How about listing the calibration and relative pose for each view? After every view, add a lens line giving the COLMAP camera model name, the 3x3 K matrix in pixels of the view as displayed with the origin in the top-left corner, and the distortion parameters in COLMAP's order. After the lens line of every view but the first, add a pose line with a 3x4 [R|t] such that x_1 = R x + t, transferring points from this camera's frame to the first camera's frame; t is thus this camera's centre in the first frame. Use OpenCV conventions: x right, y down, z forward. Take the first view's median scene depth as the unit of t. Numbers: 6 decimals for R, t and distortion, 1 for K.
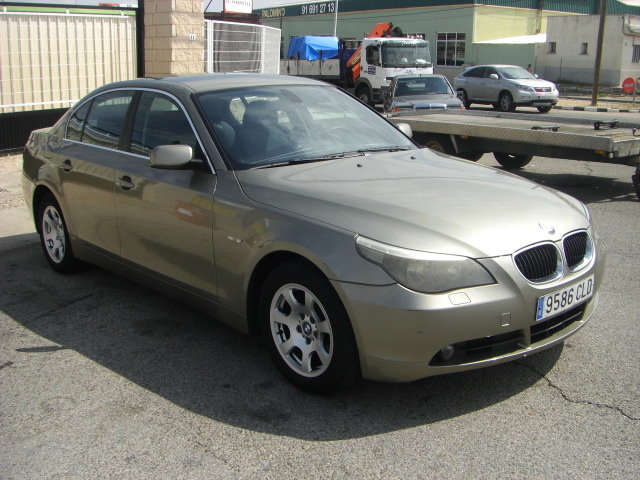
lens RADIAL K [[718.8, 0, 320.0], [0, 718.8, 240.0], [0, 0, 1]] dist [-0.196054, 0.167561]
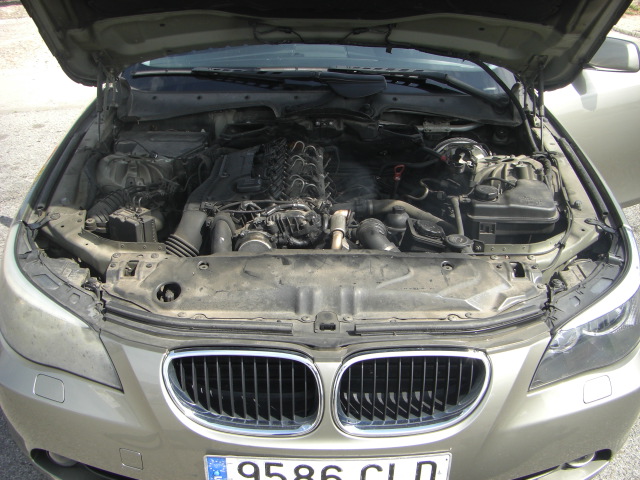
lens RADIAL K [[718.8, 0, 320.0], [0, 718.8, 240.0], [0, 0, 1]] dist [-0.196054, 0.167561]
pose [[0.751340, 0.313883, -0.580488, 0.562167], [-0.179141, 0.943620, 0.278370, -0.191815], [0.635135, -0.105162, 0.765209, 0.647898]]
